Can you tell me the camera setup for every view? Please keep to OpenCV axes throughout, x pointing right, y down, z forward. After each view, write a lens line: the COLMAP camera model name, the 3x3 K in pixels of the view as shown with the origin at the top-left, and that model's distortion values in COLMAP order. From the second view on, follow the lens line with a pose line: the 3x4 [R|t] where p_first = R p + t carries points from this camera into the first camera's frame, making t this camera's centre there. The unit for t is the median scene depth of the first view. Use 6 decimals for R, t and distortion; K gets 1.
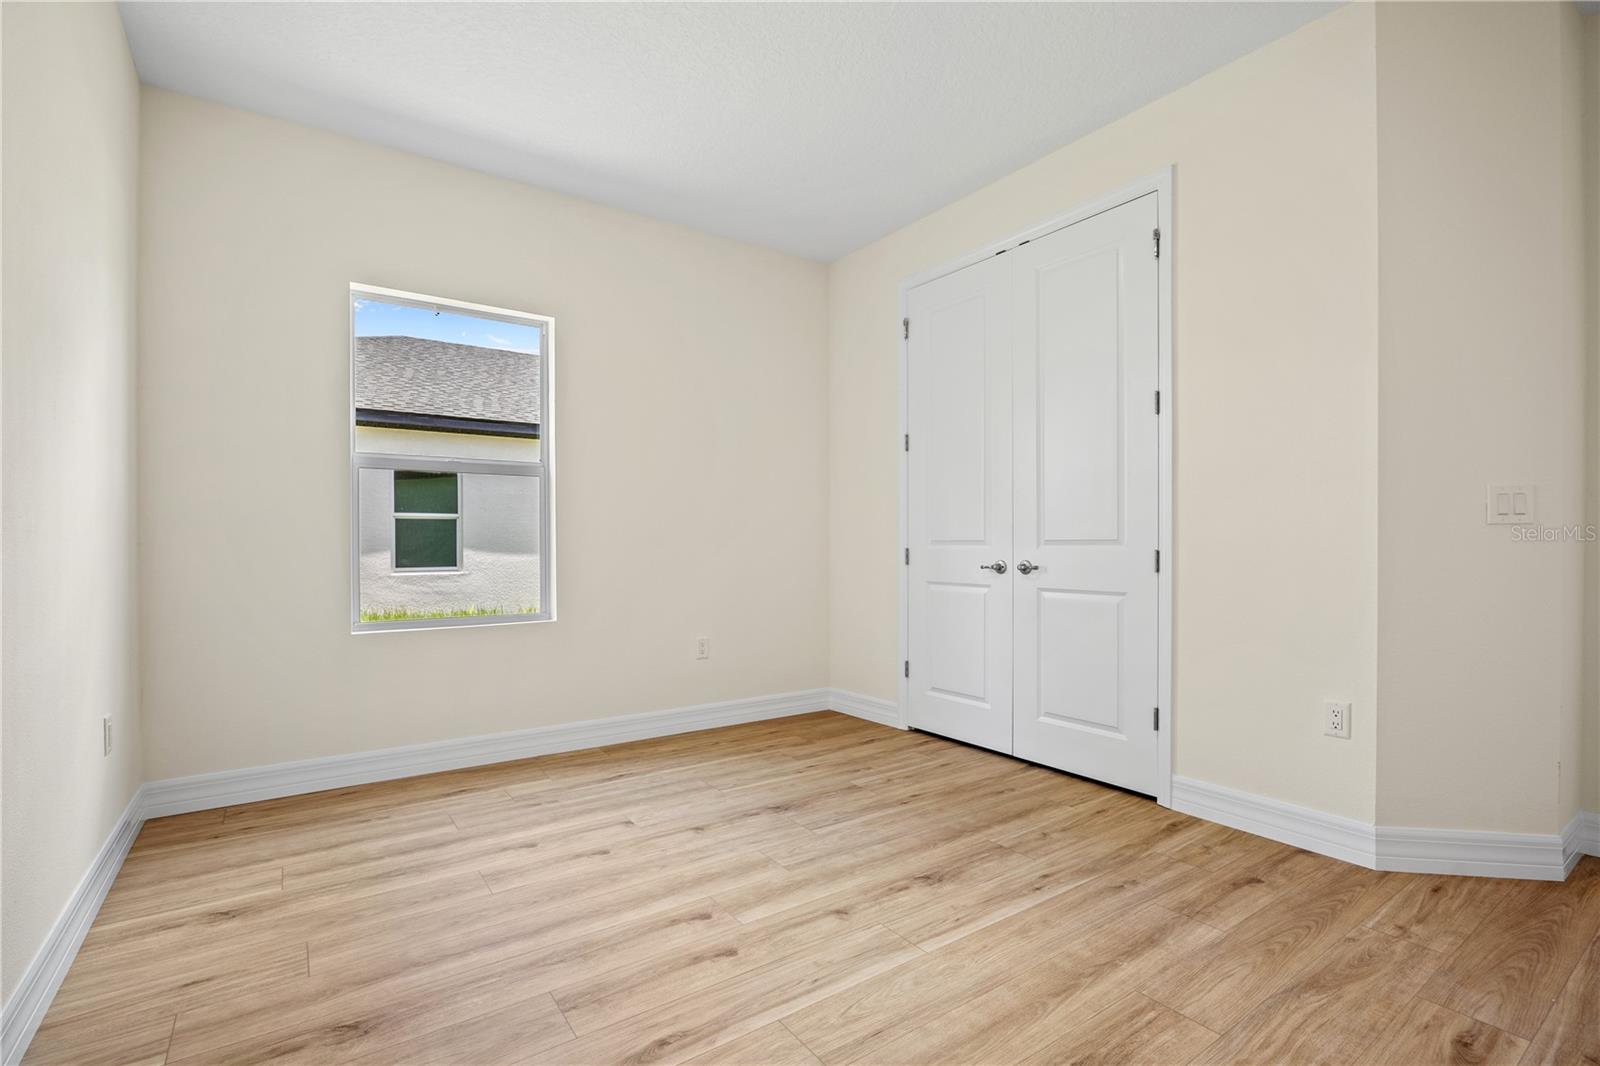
lens RADIAL K [[726.9, 0, 828.3], [0, 726.9, 533.7], [0, 0, 1]] dist [-0.007399, 0.000189]
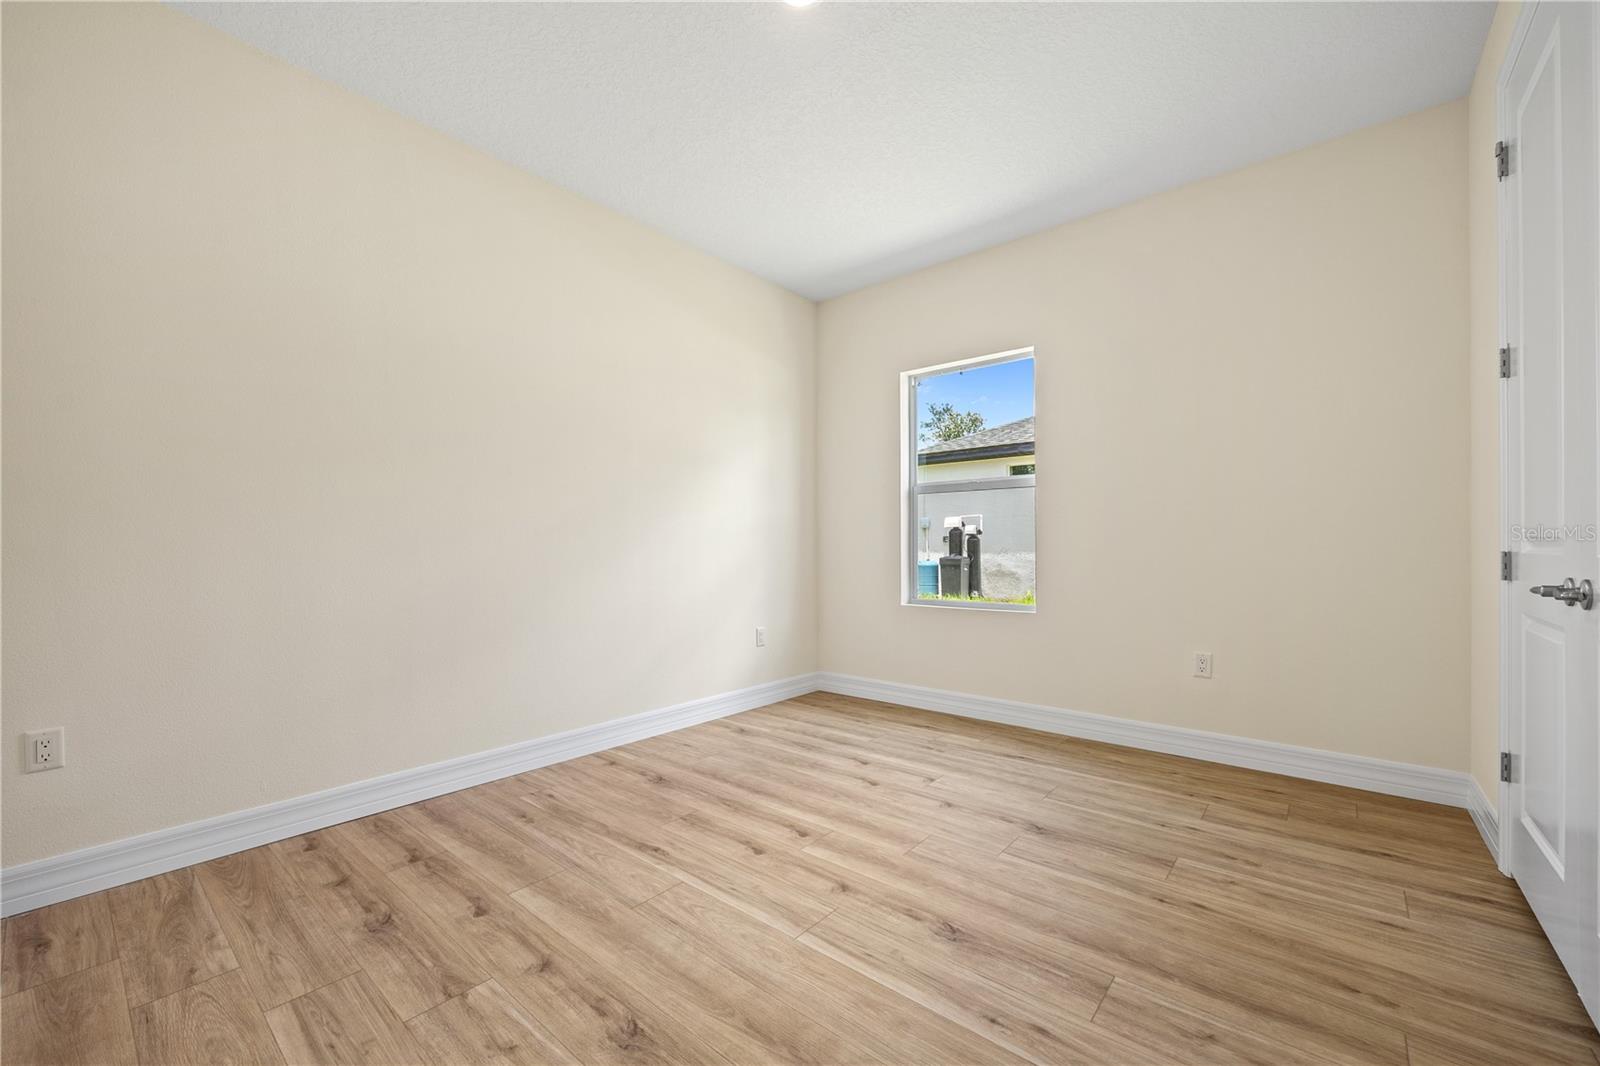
lens RADIAL K [[646.4, 0, 784.4], [0, 646.4, 523.2], [0, 0, 1]] dist [0.002758, 0.000310]
pose [[0.229575, -0.035168, -0.972655, 0.663089], [0.019472, 0.999313, -0.031536, 0.005546], [0.973096, -0.011700, 0.230102, 0.486117]]
